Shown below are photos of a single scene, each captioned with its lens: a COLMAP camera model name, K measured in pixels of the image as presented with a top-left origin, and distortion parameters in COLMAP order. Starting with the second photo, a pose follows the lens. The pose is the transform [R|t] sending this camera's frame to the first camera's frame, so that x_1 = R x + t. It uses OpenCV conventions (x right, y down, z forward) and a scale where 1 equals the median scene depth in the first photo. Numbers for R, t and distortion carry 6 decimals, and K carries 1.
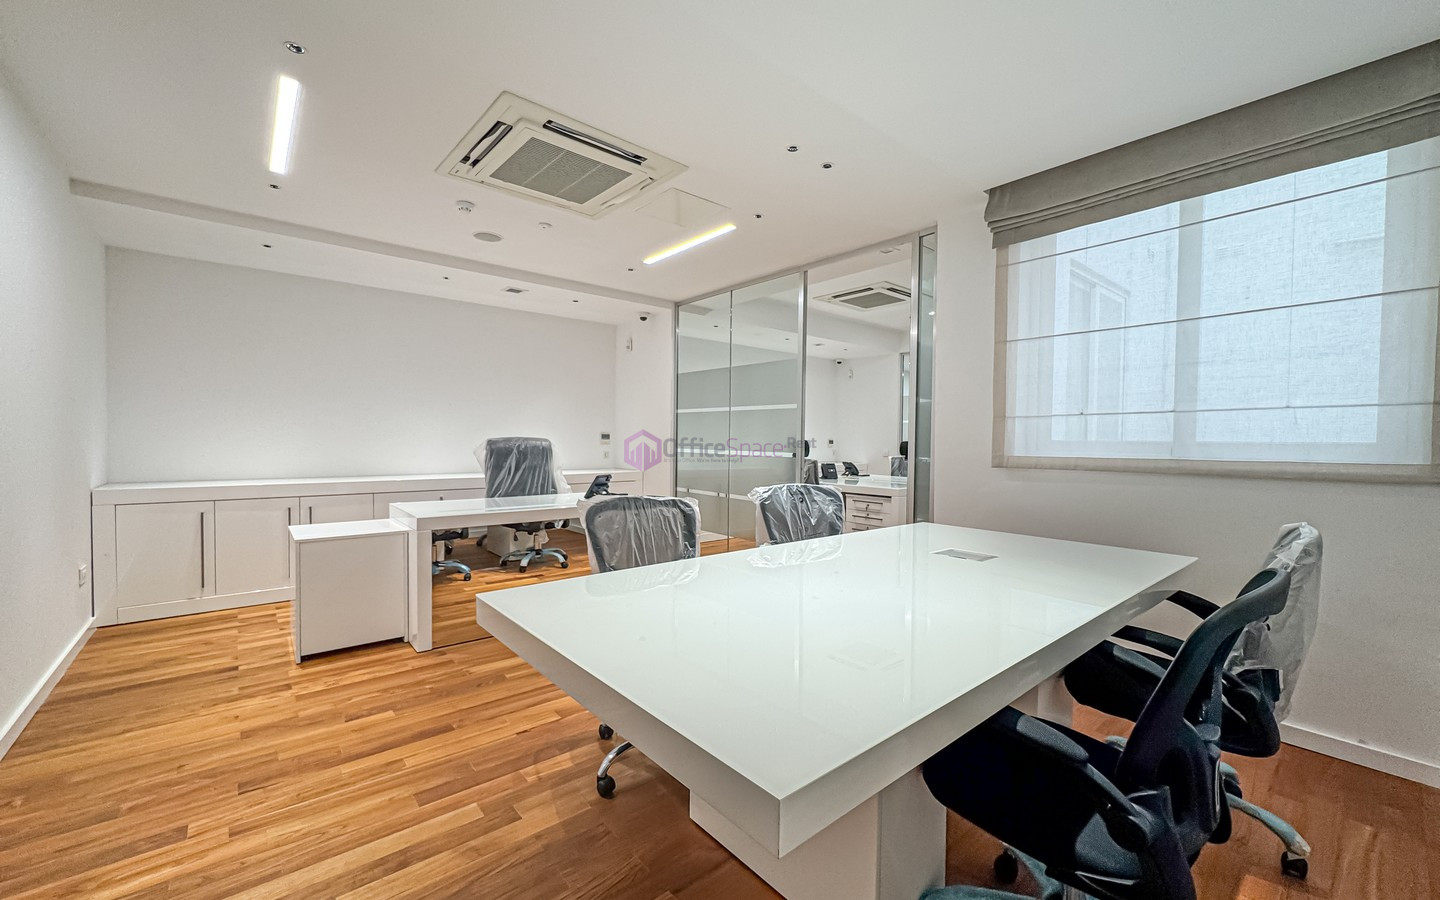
lens RADIAL K [[570.2, 0, 723.2], [0, 570.2, 452.9], [0, 0, 1]] dist [0.001976, 0.000015]
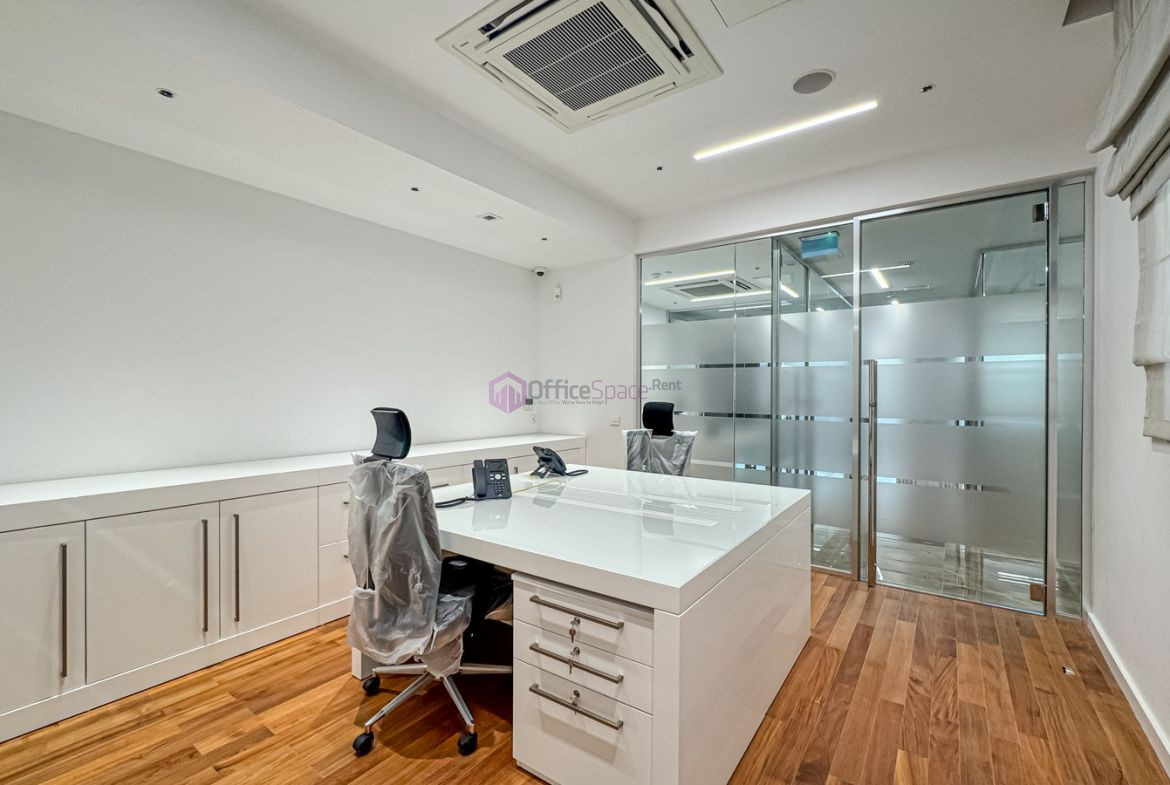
lens RADIAL K [[502.4, 0, 582.3], [0, 502.4, 394.0], [0, 0, 1]] dist [0.003832, -0.001676]
pose [[0.973806, -0.005810, 0.227308, 0.154027], [0.010471, 0.999759, -0.019303, -0.020722], [-0.227141, 0.021177, 0.973632, 0.576202]]
